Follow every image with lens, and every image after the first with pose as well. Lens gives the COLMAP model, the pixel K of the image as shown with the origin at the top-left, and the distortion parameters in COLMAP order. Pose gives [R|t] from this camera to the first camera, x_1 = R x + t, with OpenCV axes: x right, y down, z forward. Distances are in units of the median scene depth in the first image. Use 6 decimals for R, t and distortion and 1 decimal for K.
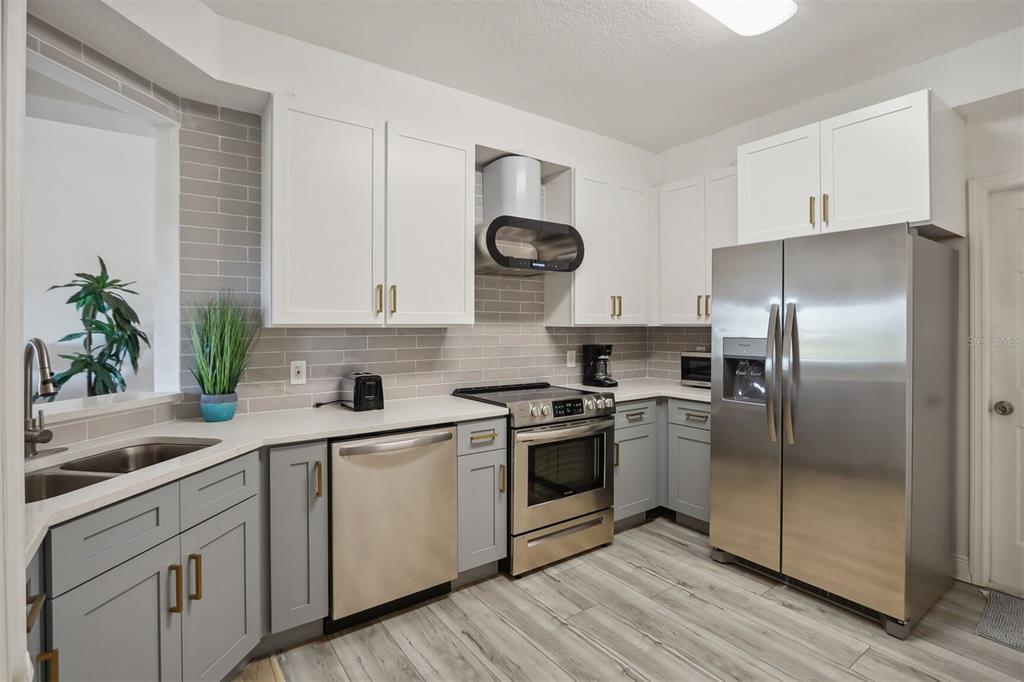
lens RADIAL K [[485.5, 0, 521.3], [0, 485.5, 325.4], [0, 0, 1]] dist [-0.021015, 0.004111]
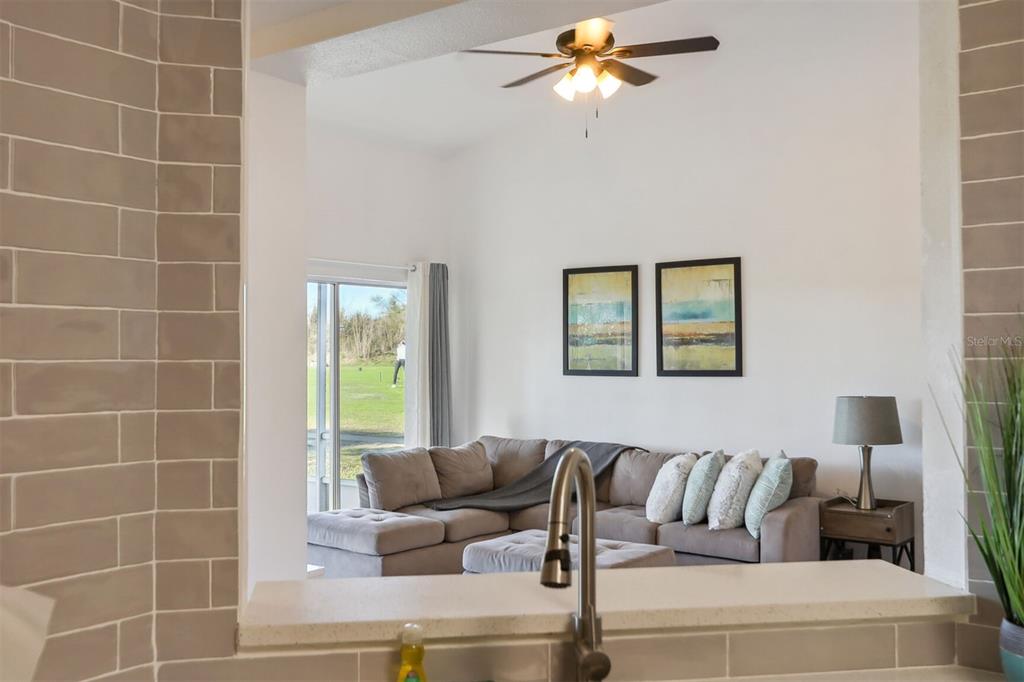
lens RADIAL K [[1015.8, 0, 519.3], [0, 1015.8, 335.4], [0, 0, 1]] dist [-0.002963, 0.000000]
pose [[0.278452, -0.017476, -0.960291, -0.049940], [0.004133, 0.999847, -0.016997, -0.038904], [0.960441, 0.000764, 0.278481, 0.391332]]
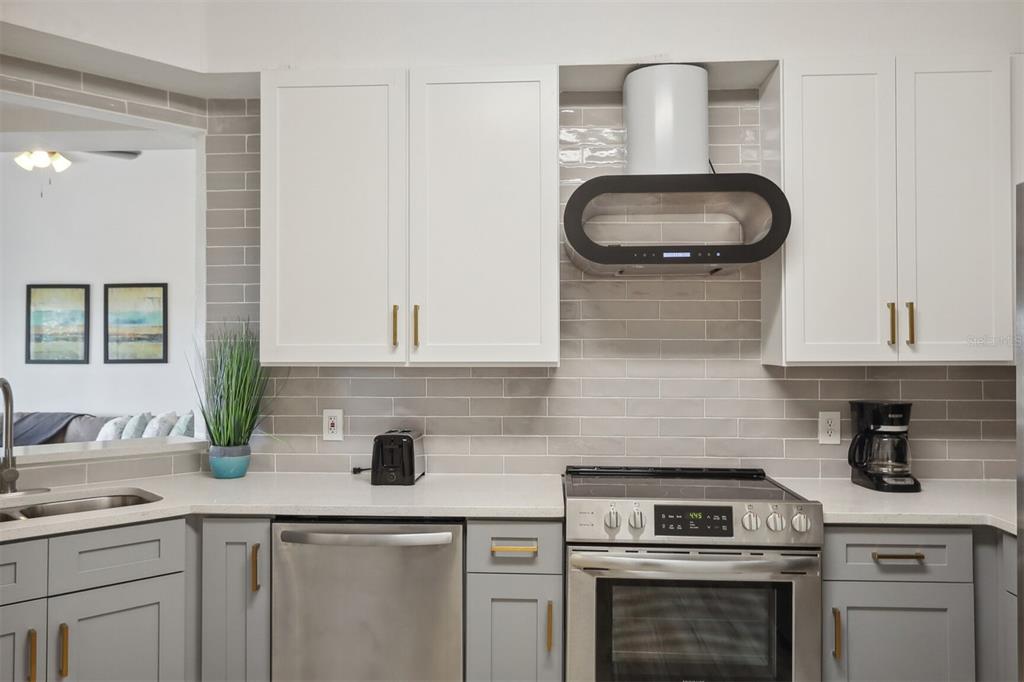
lens RADIAL K [[772.9, 0, 534.0], [0, 772.9, 337.6], [0, 0, 1]] dist [-0.012462, 0.013986]
pose [[0.779531, -0.013375, -0.626221, 0.525729], [0.001432, 0.999807, -0.019571, -0.014595], [0.626362, 0.014359, 0.779400, 0.248450]]
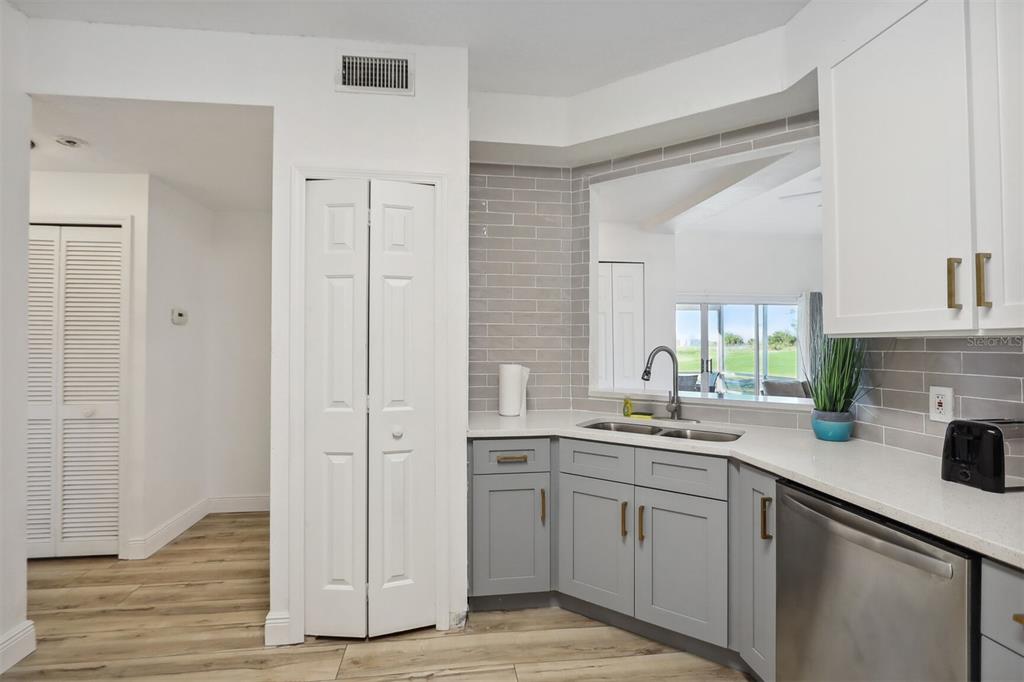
lens RADIAL K [[485.5, 0, 499.9], [0, 485.5, 338.5], [0, 0, 1]] dist [-0.021015, 0.004111]
pose [[-0.497689, -0.012428, -0.867266, 0.411200], [0.000934, 0.999889, -0.014864, 0.014378], [0.867355, -0.008207, -0.497622, 0.778679]]
